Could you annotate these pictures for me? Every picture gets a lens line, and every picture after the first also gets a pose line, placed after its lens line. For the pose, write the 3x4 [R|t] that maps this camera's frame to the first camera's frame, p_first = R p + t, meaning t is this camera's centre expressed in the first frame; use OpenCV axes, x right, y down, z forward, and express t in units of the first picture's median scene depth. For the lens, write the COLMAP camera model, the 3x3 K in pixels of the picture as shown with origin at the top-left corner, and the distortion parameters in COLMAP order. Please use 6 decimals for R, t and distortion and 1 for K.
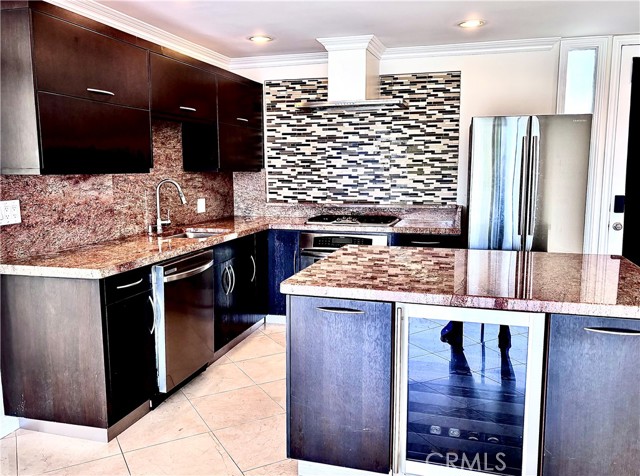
lens RADIAL K [[555.0, 0, 320.0], [0, 555.0, 238.0], [0, 0, 1]] dist [0.109707, -0.006709]
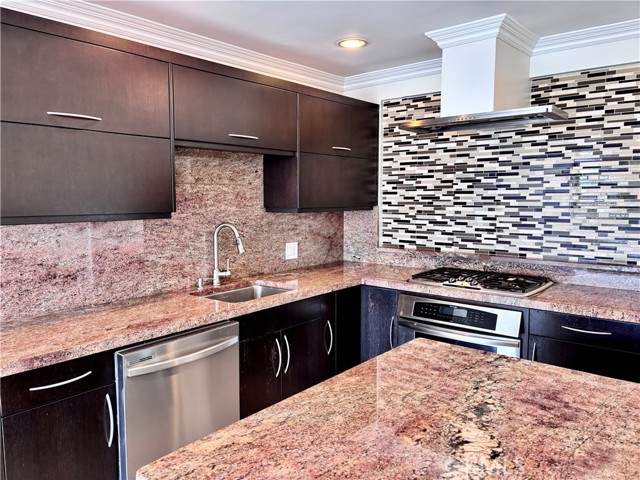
lens RADIAL K [[482.5, 0, 320.0], [0, 482.5, 240.0], [0, 0, 1]] dist [0.051952, -0.047291]
pose [[0.915254, 0.036900, -0.401184, 0.115437], [-0.049735, 0.998528, -0.021623, -0.057306], [0.399795, 0.039743, 0.915742, 0.328173]]
